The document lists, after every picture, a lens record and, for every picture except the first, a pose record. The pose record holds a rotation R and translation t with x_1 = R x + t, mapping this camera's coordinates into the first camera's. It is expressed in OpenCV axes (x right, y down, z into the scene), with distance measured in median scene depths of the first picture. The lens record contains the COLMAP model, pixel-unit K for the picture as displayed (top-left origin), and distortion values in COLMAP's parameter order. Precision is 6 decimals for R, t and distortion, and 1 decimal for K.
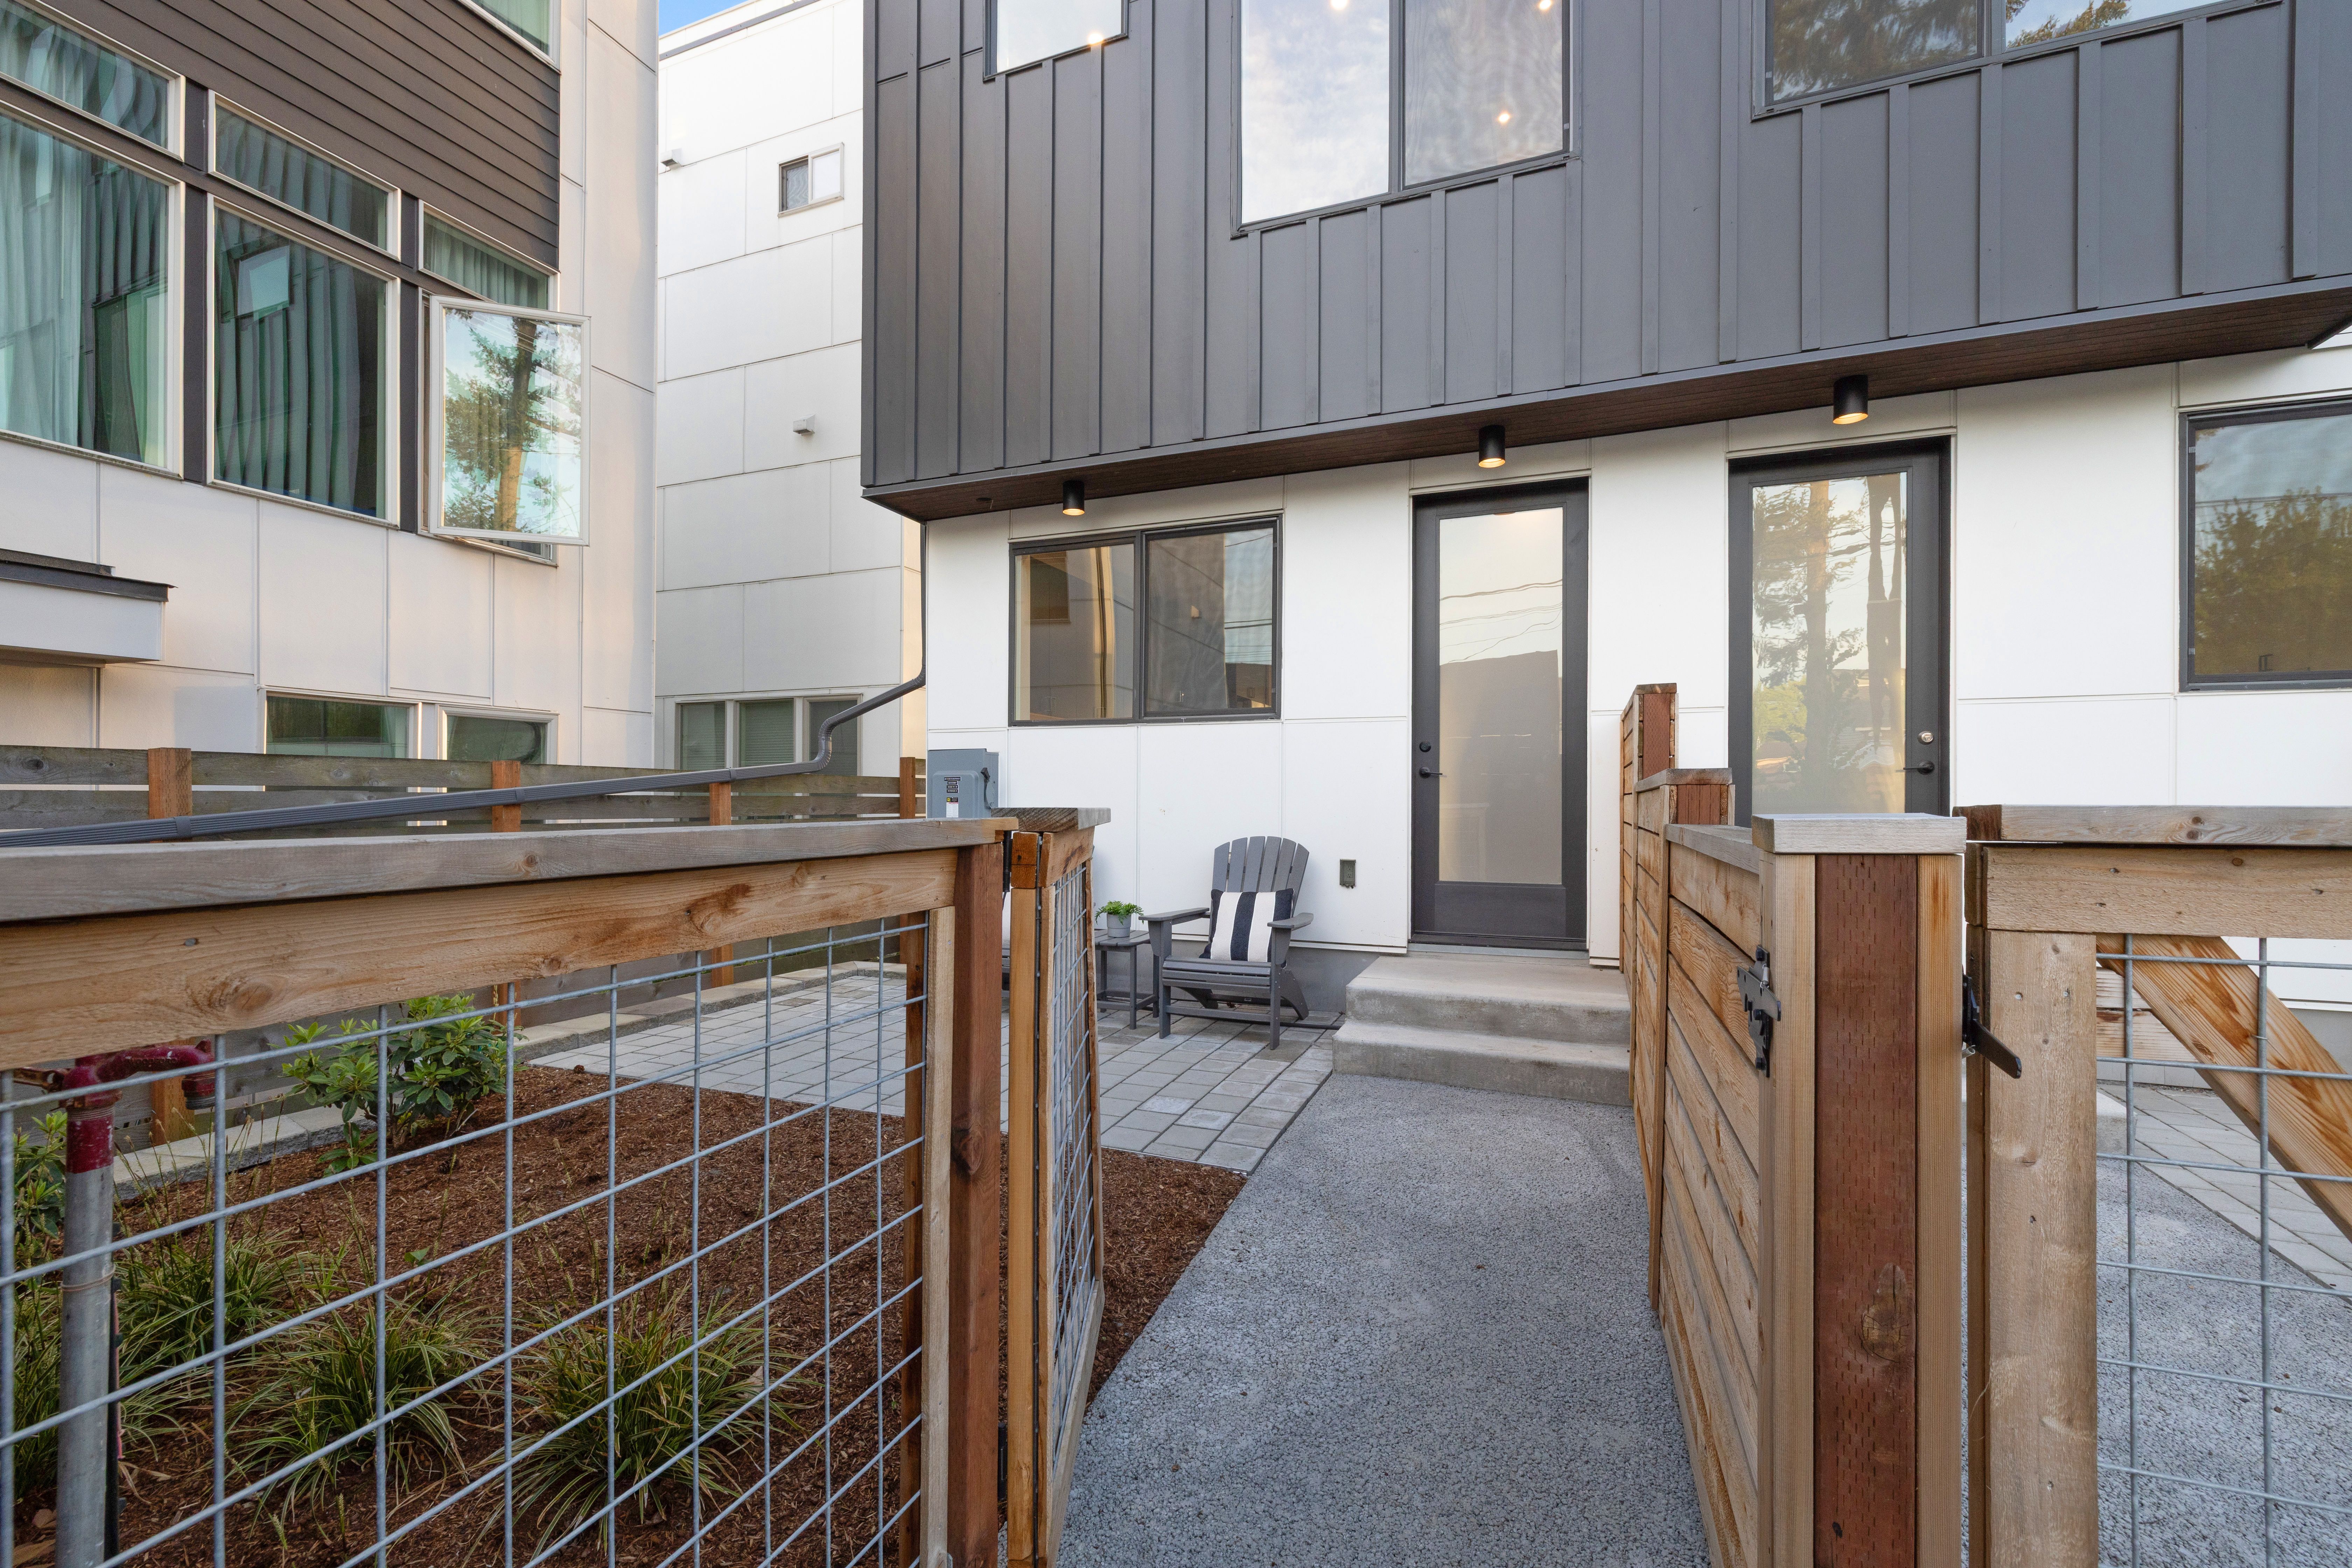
lens RADIAL K [[1002.5, 0, 1154.3], [0, 1002.5, 799.1], [0, 0, 1]] dist [0.000740, 0.000065]
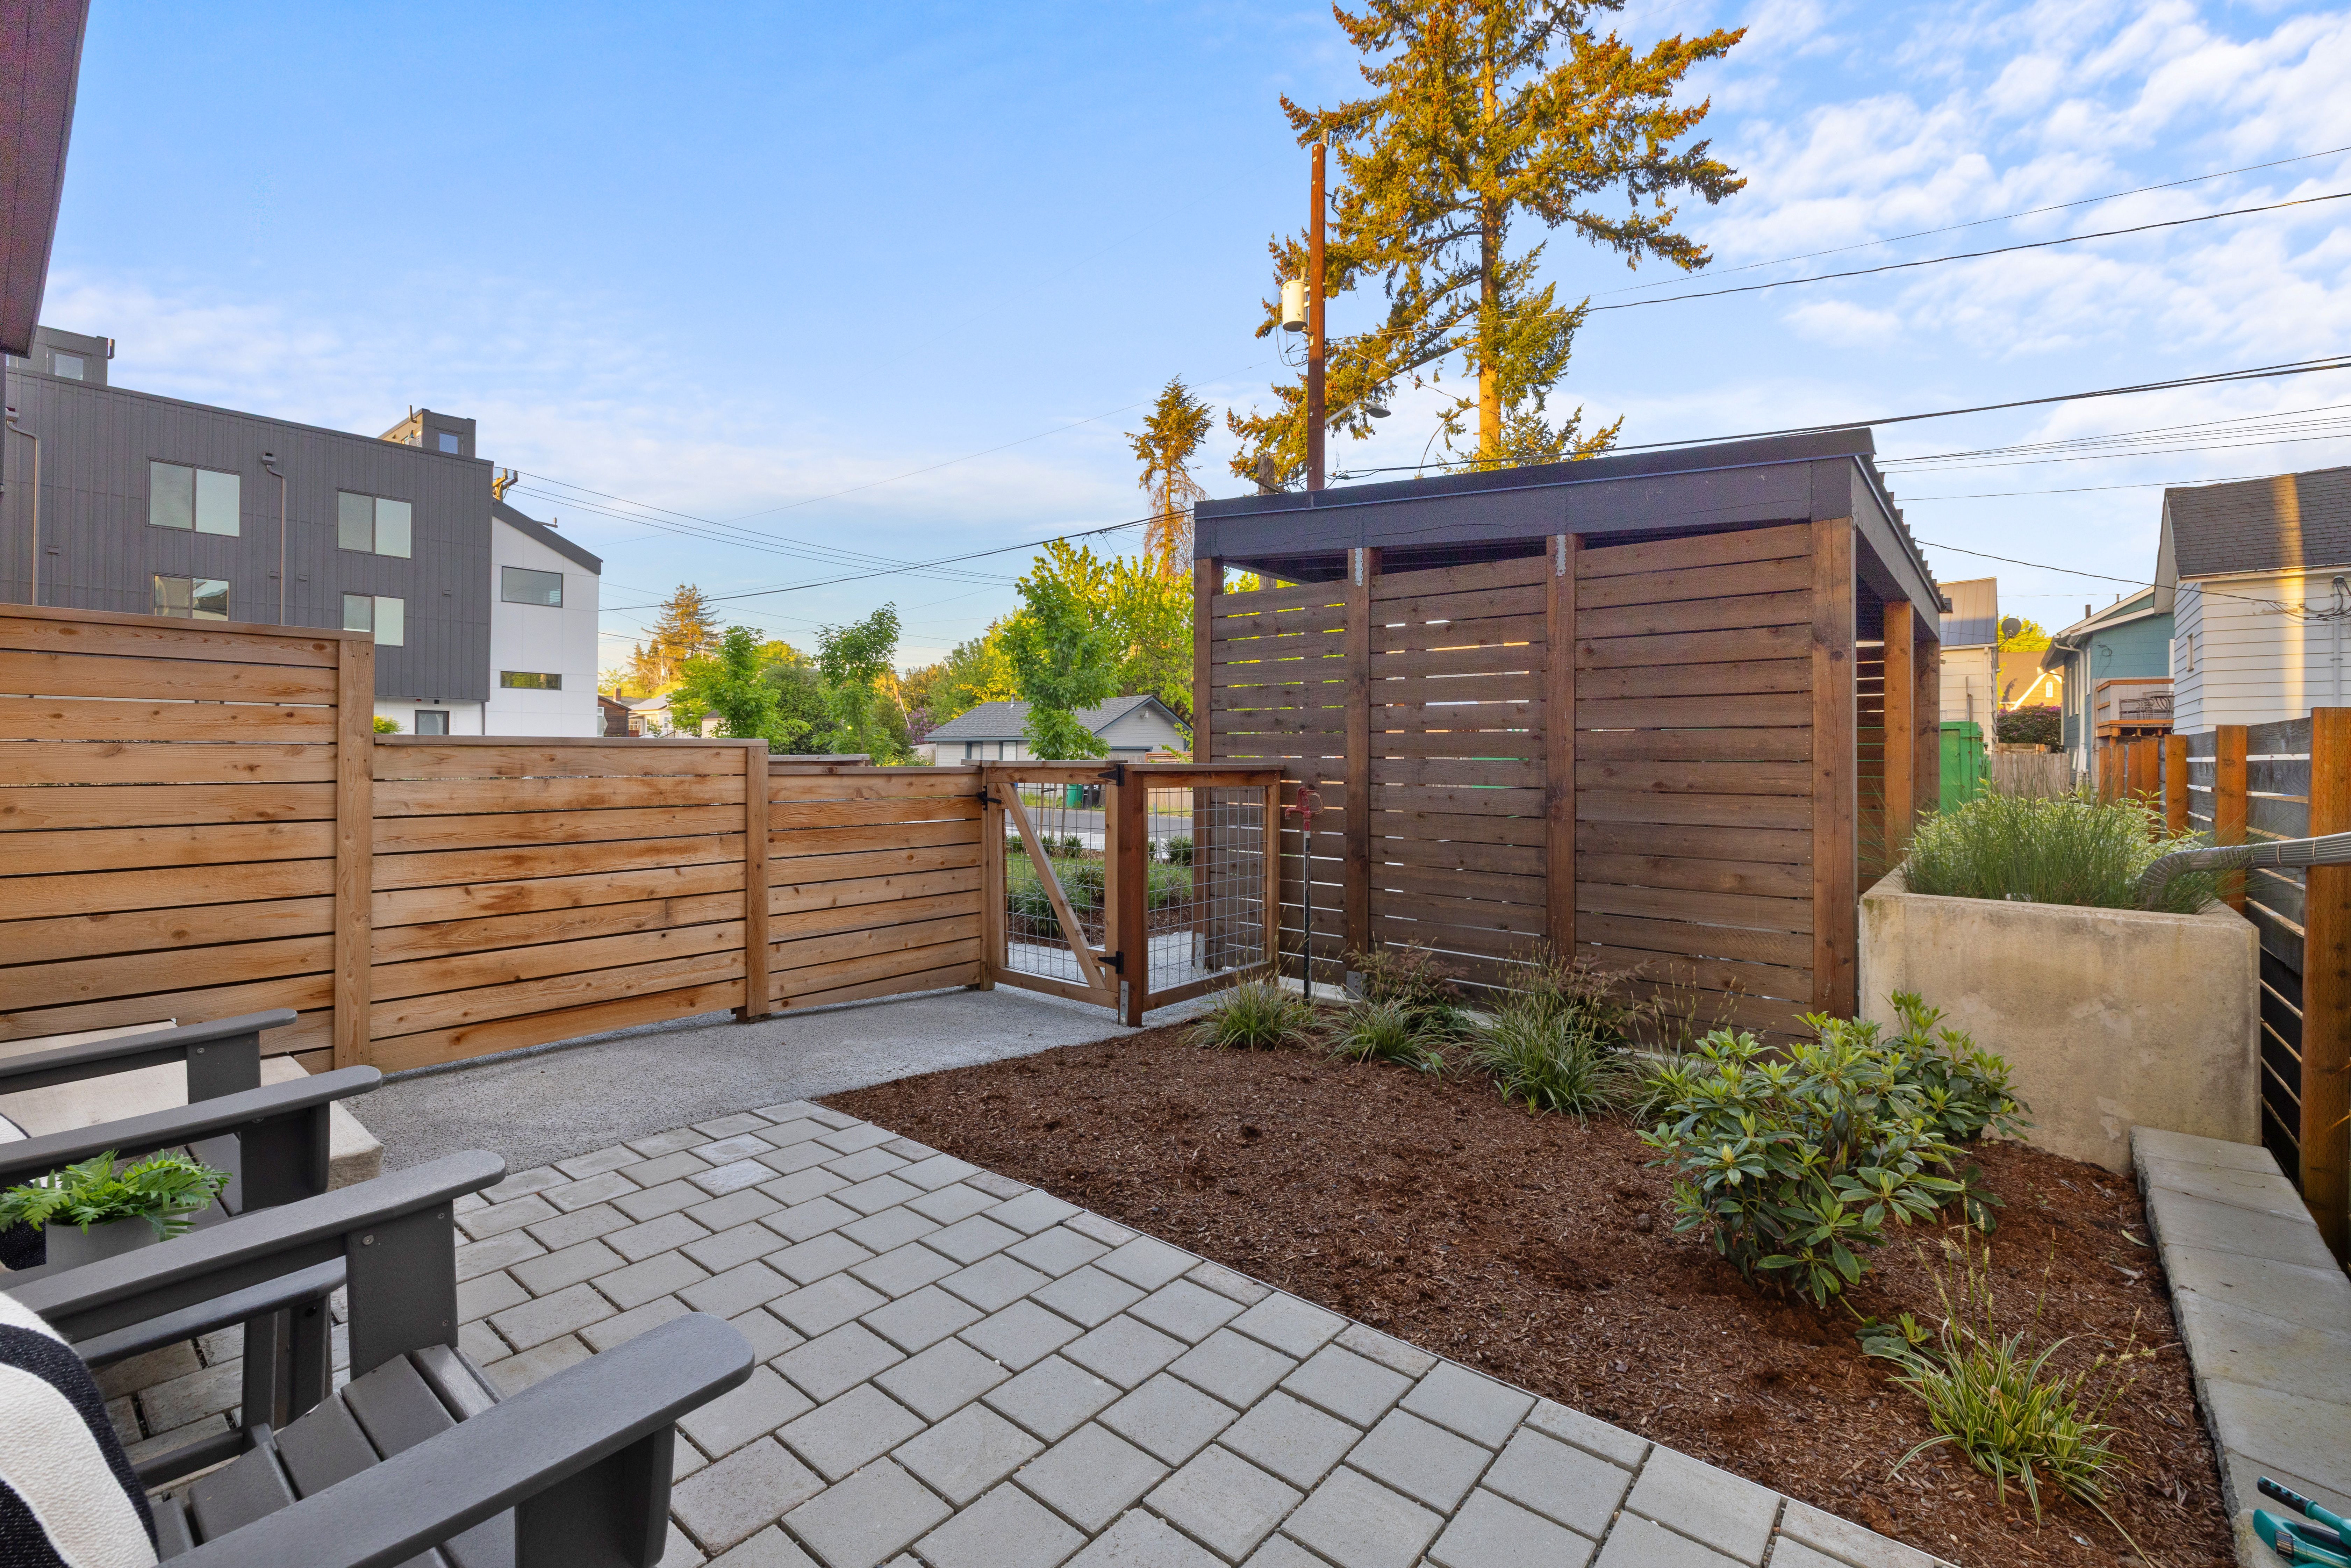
lens RADIAL K [[1006.3, 0, 1164.7], [0, 1006.3, 762.5], [0, 0, 1]] dist [-0.001656, -0.000501]
pose [[-0.954704, -0.007422, 0.297465, -0.373801], [-0.004637, 0.999939, 0.010066, 0.000604], [-0.297521, 0.008231, -0.954680, 1.211532]]
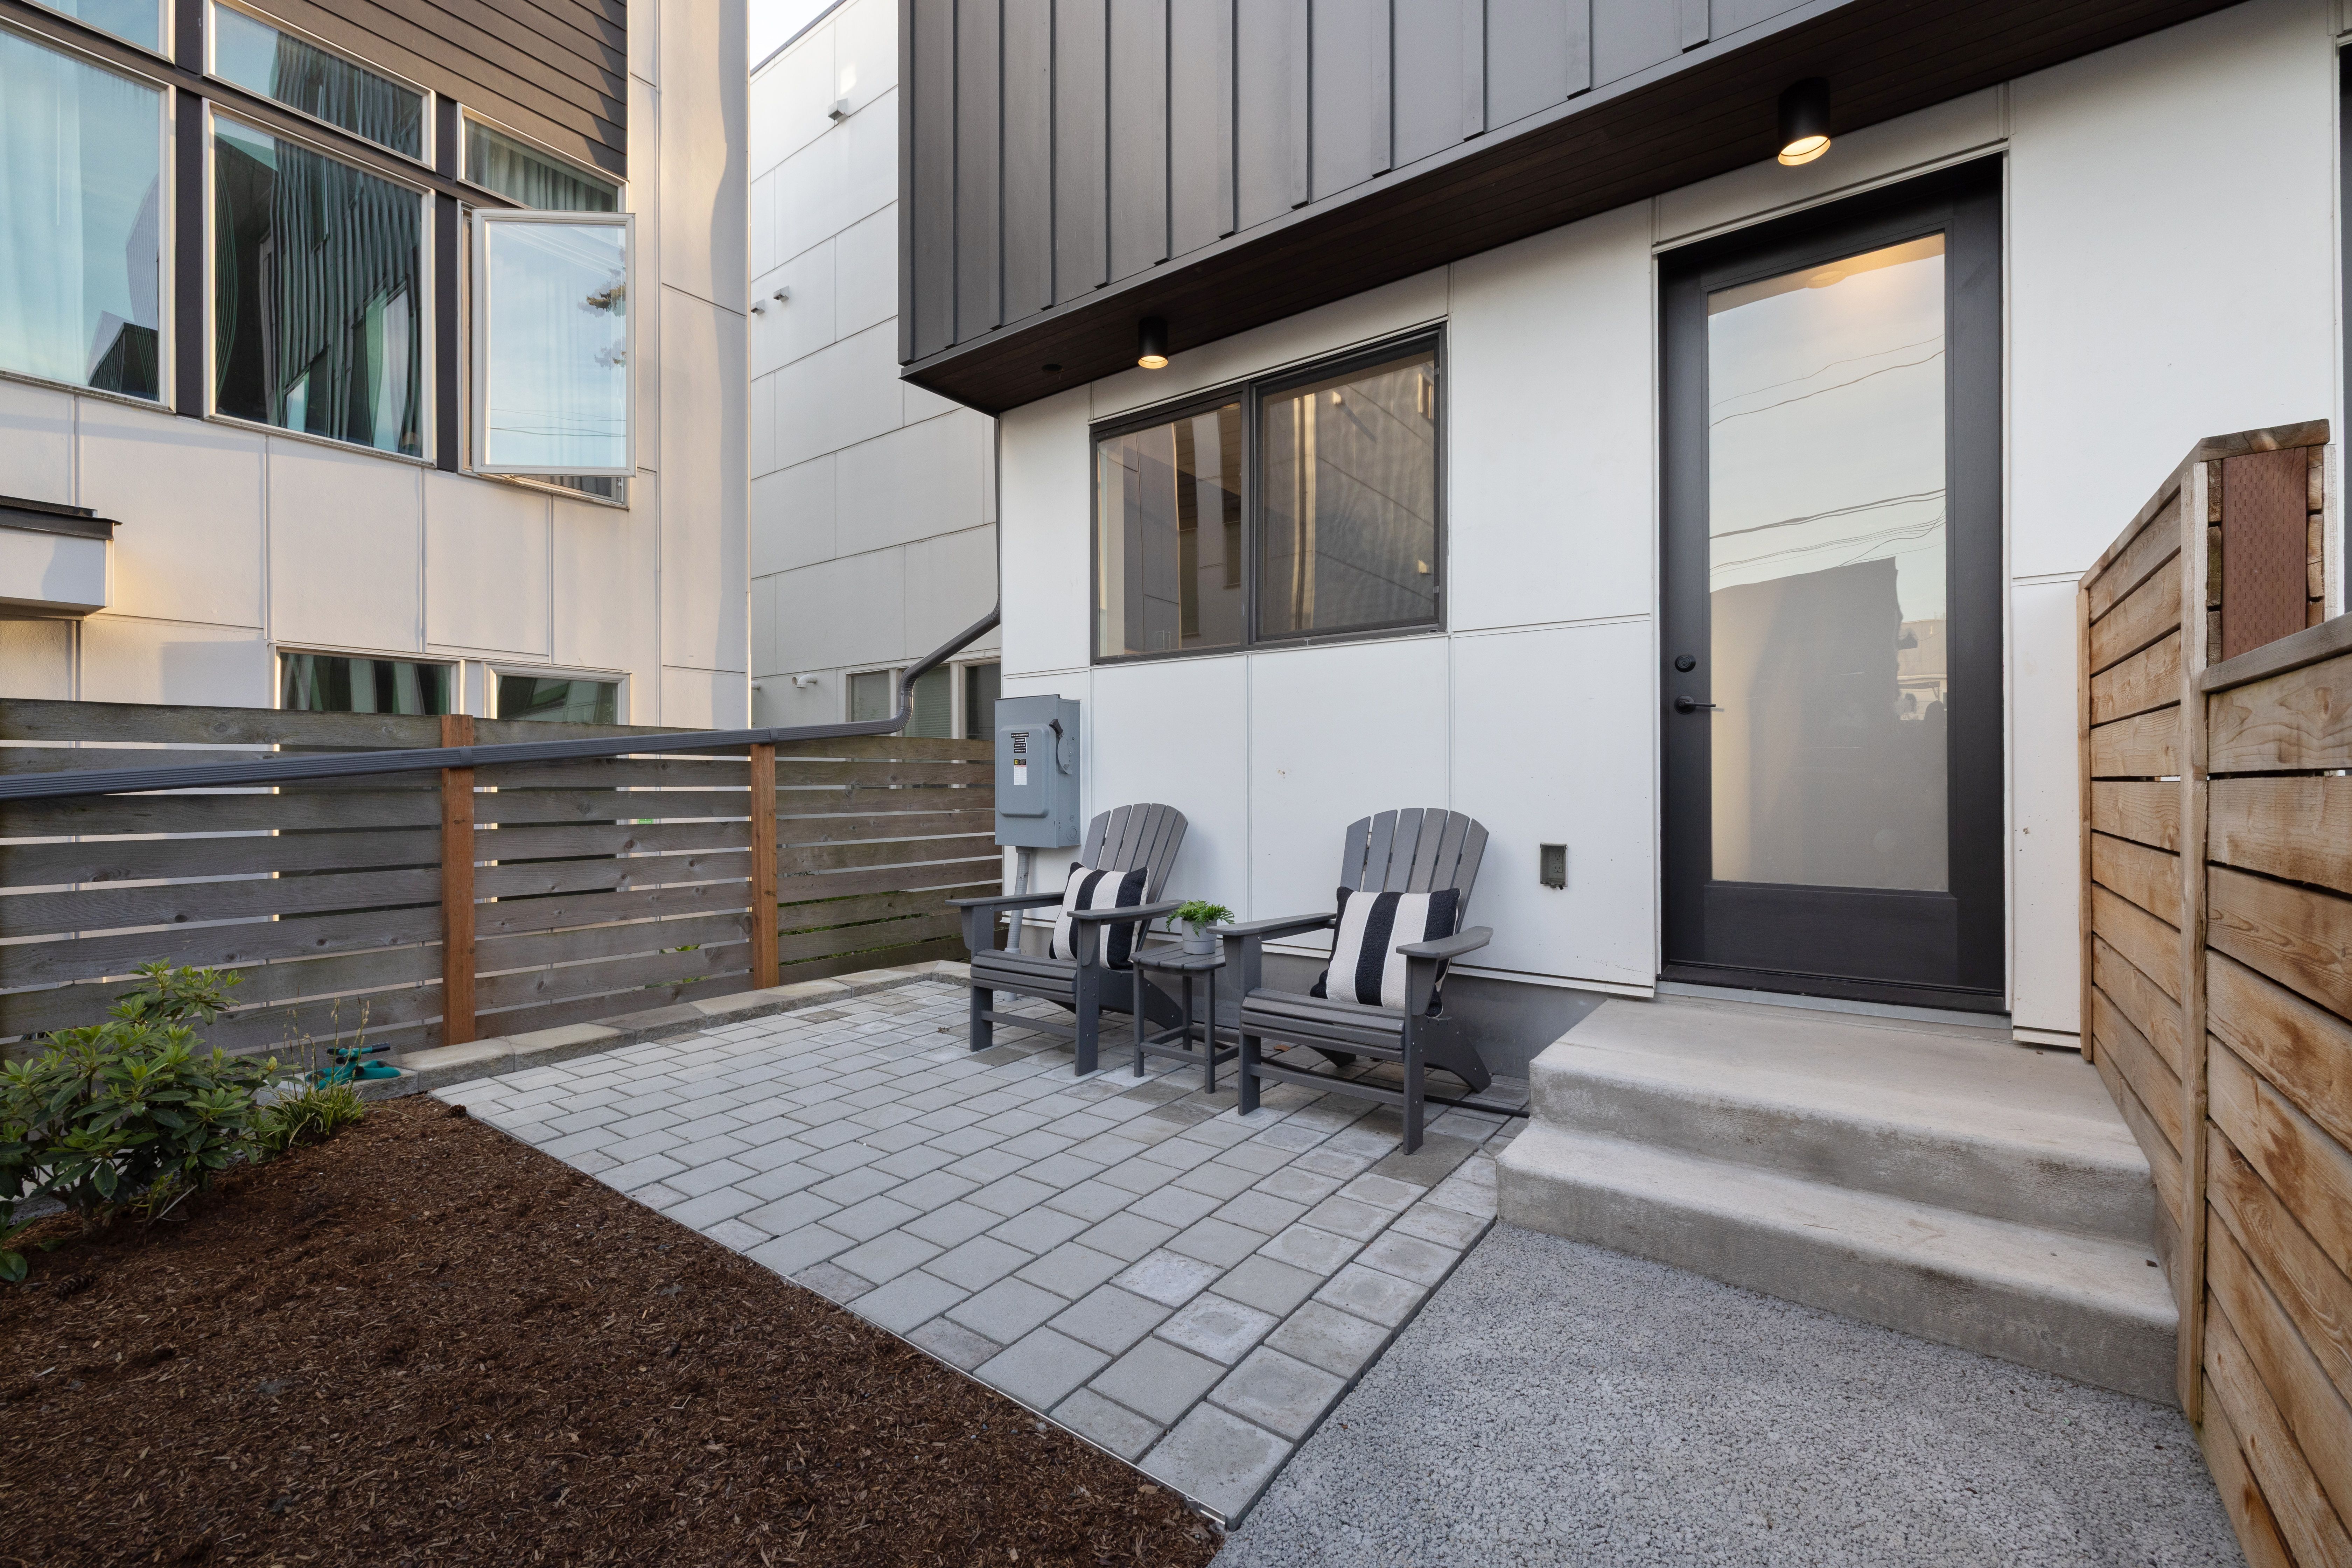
lens RADIAL K [[984.4, 0, 1162.9], [0, 984.4, 779.1], [0, 0, 1]] dist [0.000187, -0.000107]
pose [[0.968792, -0.007019, -0.247776, 0.114191], [0.006777, 0.999975, -0.001831, 0.019561], [0.247782, 0.000095, 0.968816, 0.351739]]
